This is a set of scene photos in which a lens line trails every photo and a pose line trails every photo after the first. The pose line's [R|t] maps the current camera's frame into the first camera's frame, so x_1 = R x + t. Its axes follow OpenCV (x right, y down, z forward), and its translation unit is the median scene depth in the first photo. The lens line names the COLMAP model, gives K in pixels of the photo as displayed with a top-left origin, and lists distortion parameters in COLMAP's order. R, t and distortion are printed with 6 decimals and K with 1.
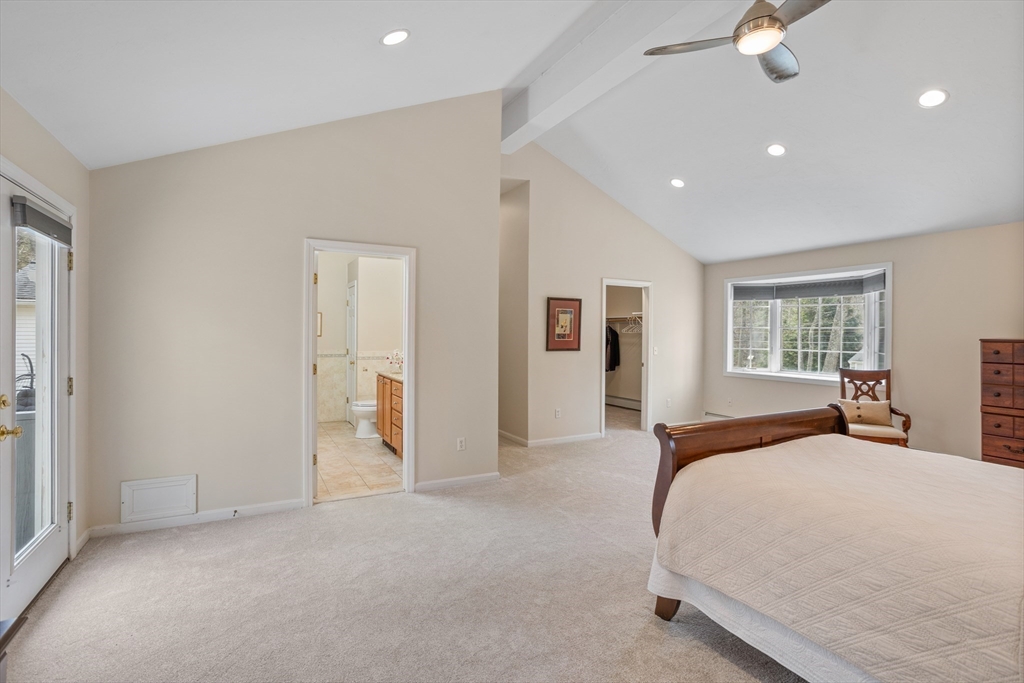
lens RADIAL K [[523.4, 0, 512.3], [0, 523.4, 334.6], [0, 0, 1]] dist [-0.052665, 0.033584]
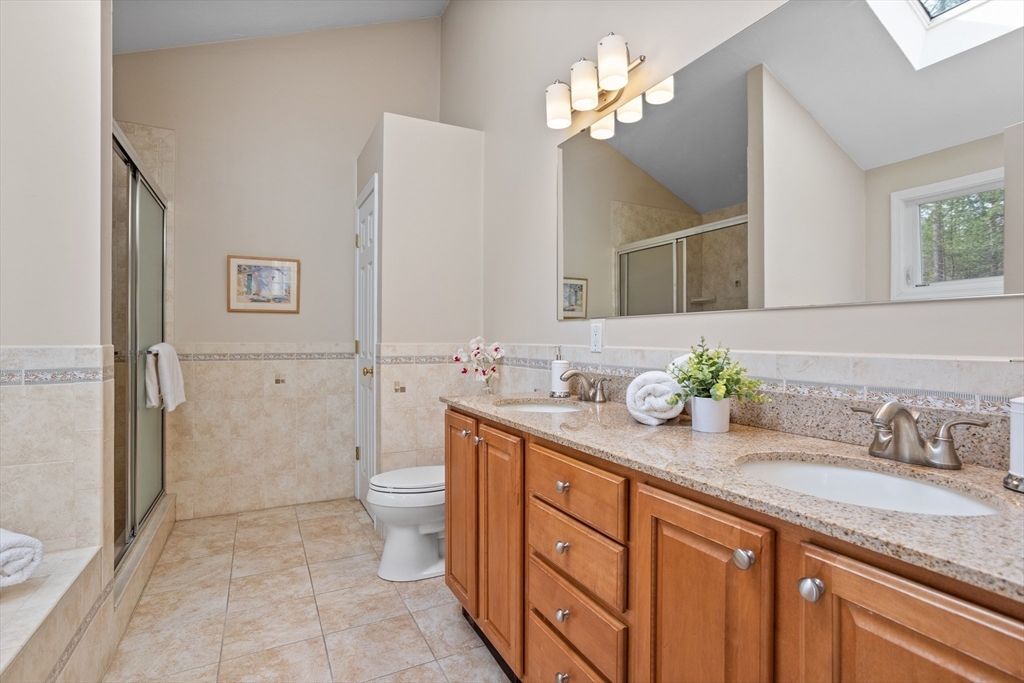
lens RADIAL K [[523.4, 0, 512.3], [0, 523.4, 334.6], [0, 0, 1]] dist [-0.052665, 0.033584]
pose [[0.999750, -0.006832, -0.021279, -0.184935], [0.006542, 0.999885, -0.013647, 0.031370], [0.021370, 0.013505, 0.999680, 0.592206]]
